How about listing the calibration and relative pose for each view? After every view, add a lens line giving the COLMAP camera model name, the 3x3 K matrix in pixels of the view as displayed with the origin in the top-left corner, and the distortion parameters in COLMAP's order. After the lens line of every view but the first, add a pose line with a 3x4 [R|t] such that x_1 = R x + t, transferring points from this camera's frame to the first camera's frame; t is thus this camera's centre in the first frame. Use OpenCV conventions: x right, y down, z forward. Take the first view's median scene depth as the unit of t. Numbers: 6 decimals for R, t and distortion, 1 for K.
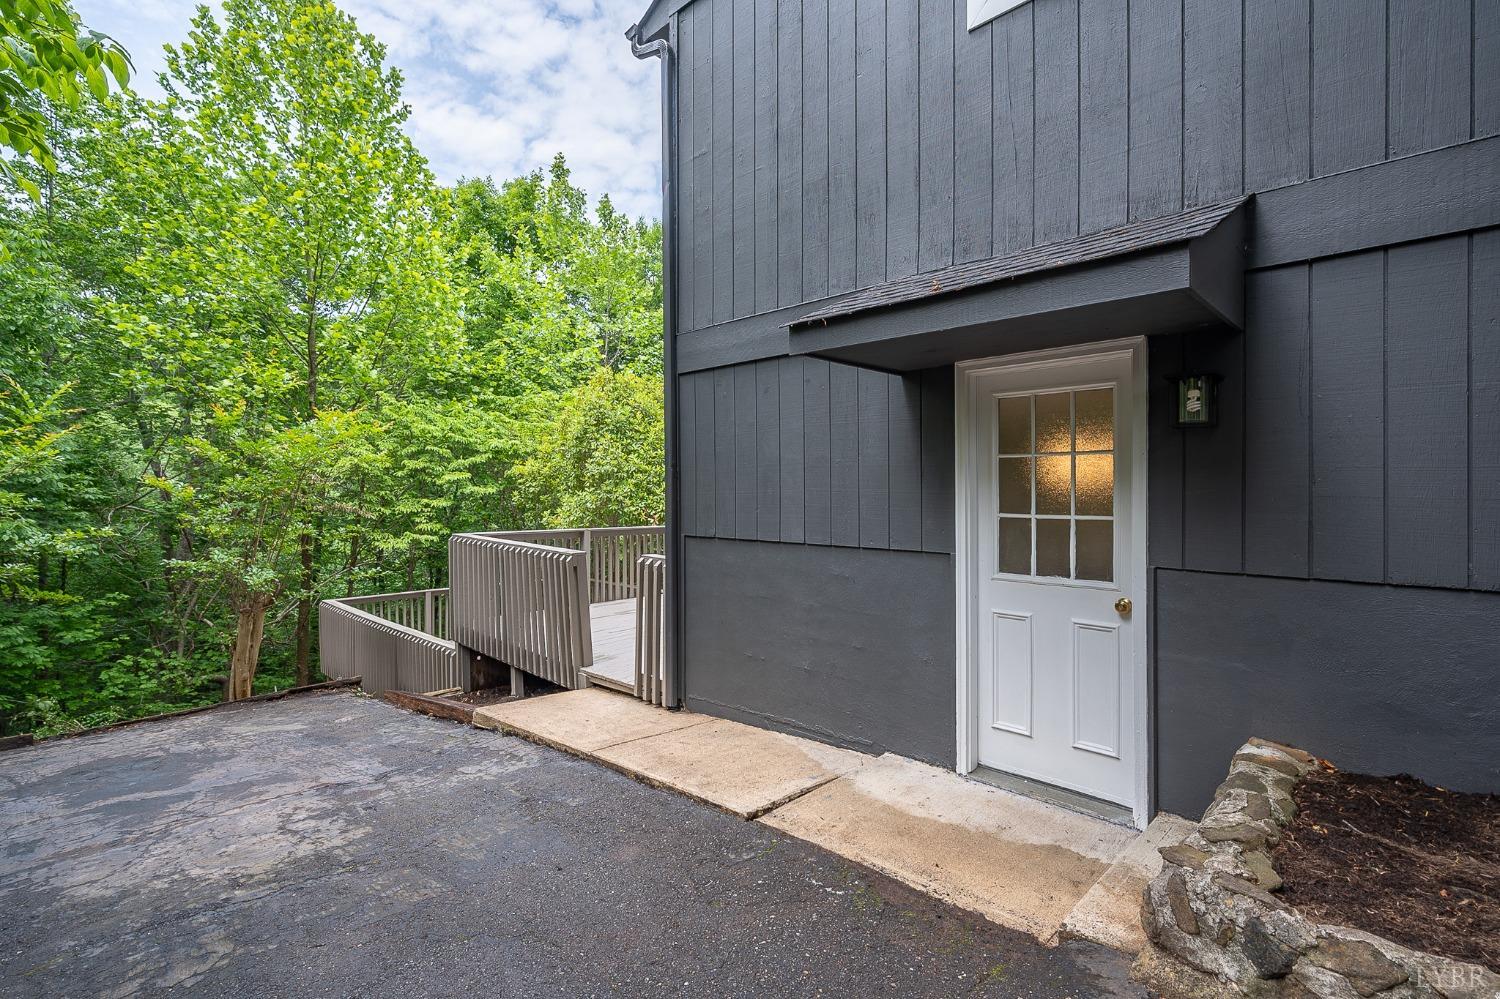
lens RADIAL K [[670.5, 0, 750.3], [0, 670.5, 500.1], [0, 0, 1]] dist [-0.004148, 0.000668]
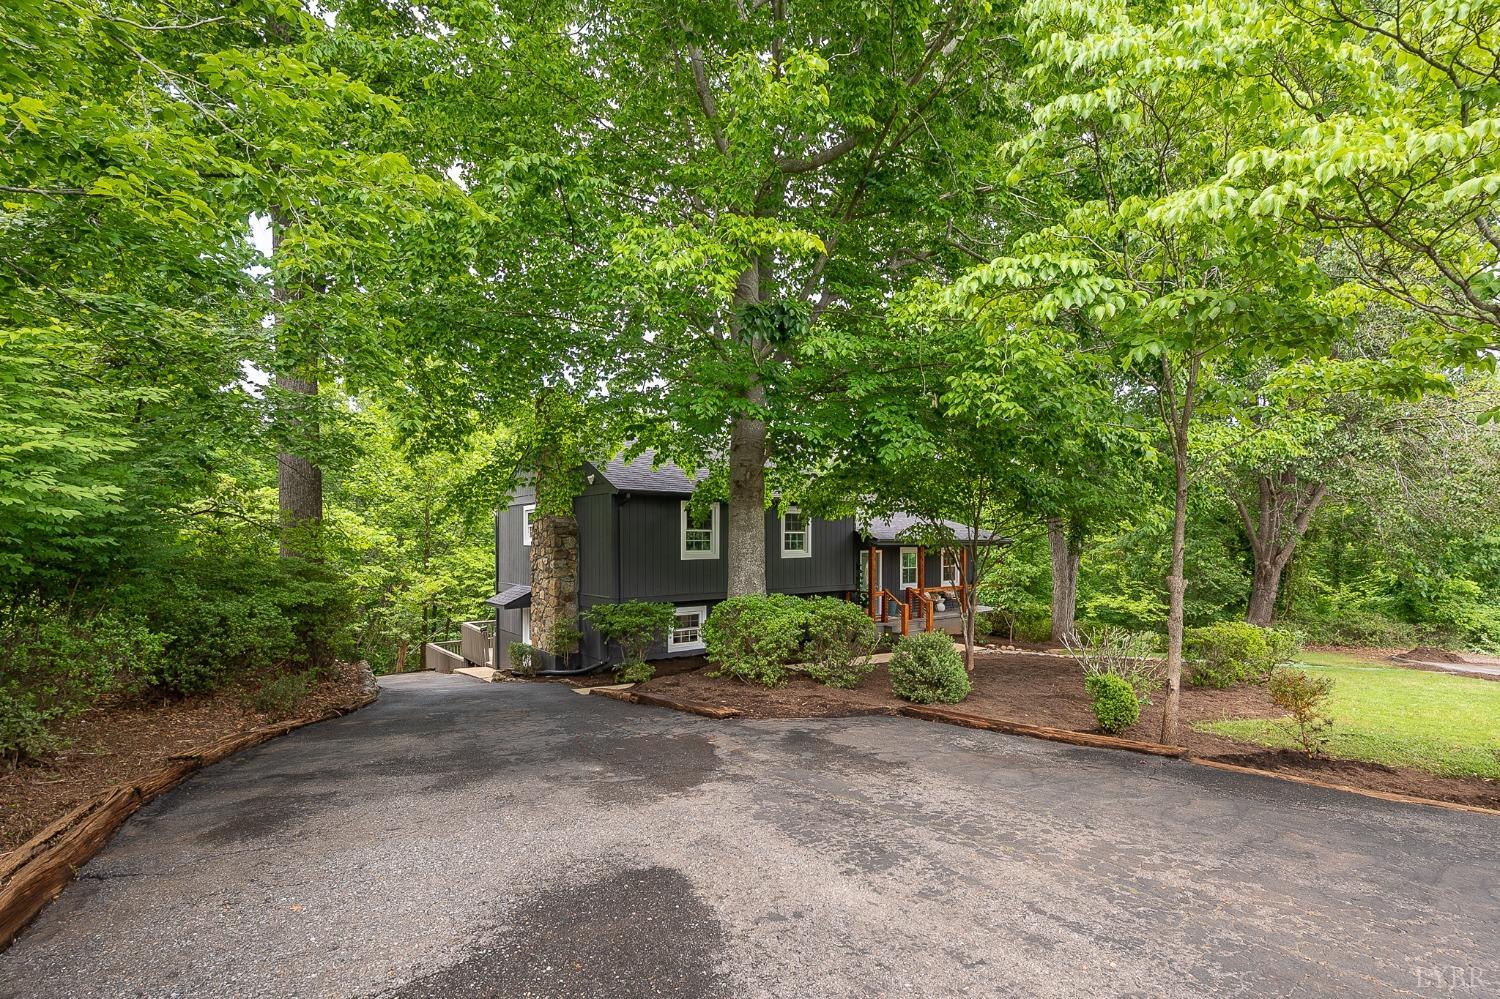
lens RADIAL K [[636.9, 0, 776.2], [0, 636.9, 543.5], [0, 0, 1]] dist [-0.000219, -0.000013]
pose [[0.995462, -0.006498, -0.094942, 0.727321], [0.005410, 0.999917, -0.011717, -0.154727], [0.095010, 0.011150, 0.995414, -1.026695]]
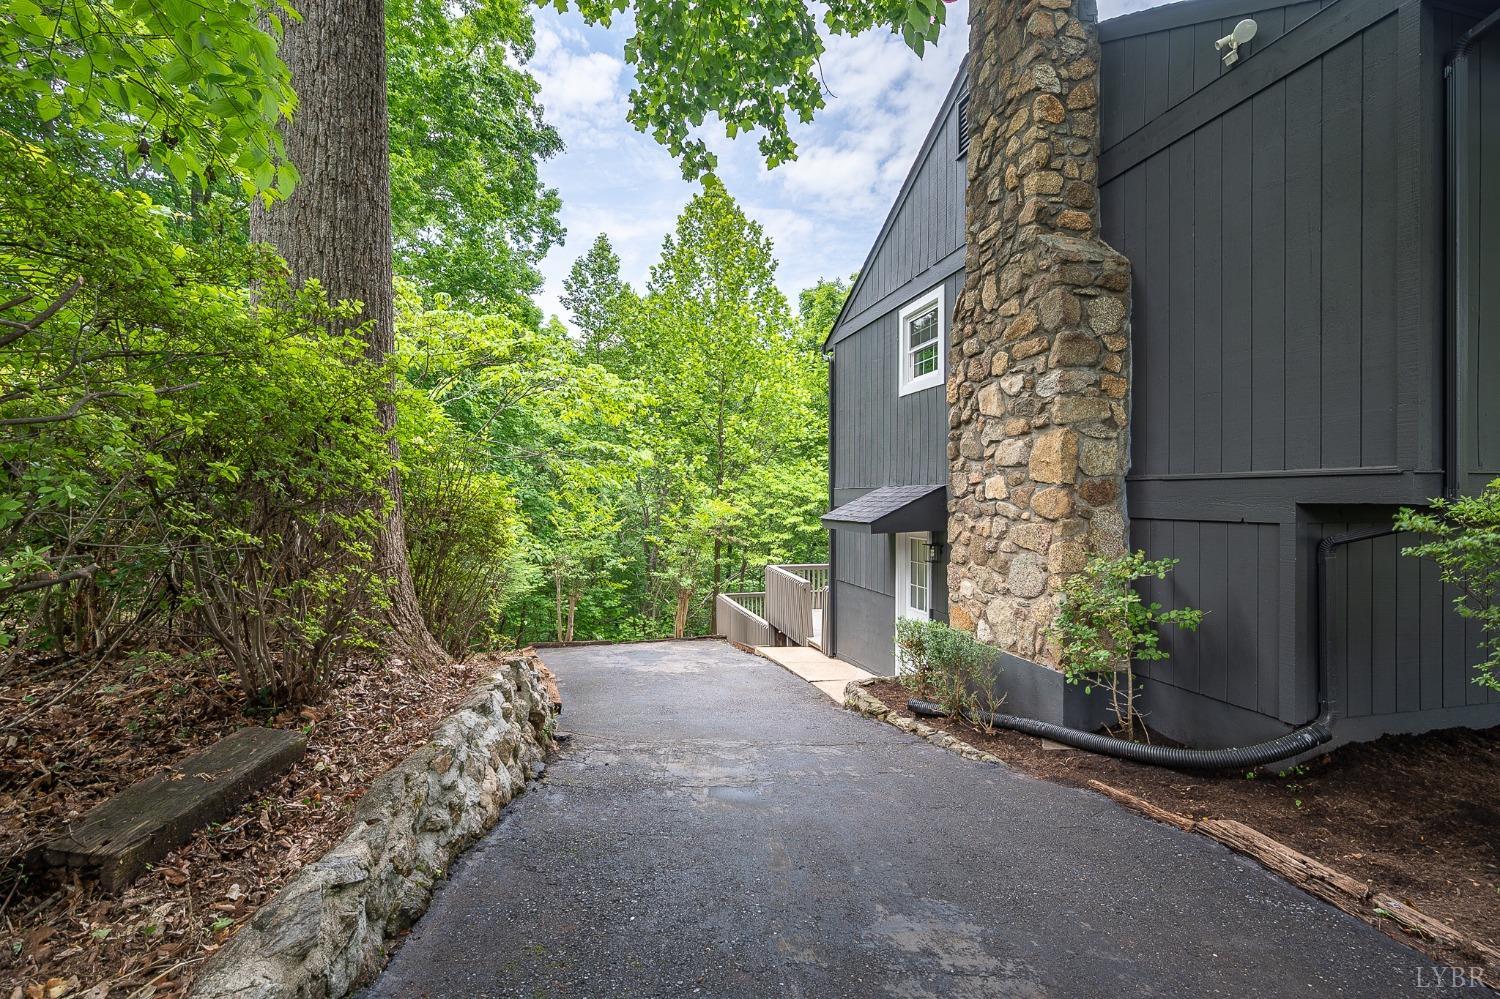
lens RADIAL K [[670.5, 0, 750.5], [0, 670.5, 497.7], [0, 0, 1]] dist [-0.004148, 0.000668]
pose [[0.848500, -0.000537, -0.529195, 0.292728], [-0.006991, 0.999901, -0.012224, -0.066457], [0.529149, 0.014071, 0.848412, -0.363423]]
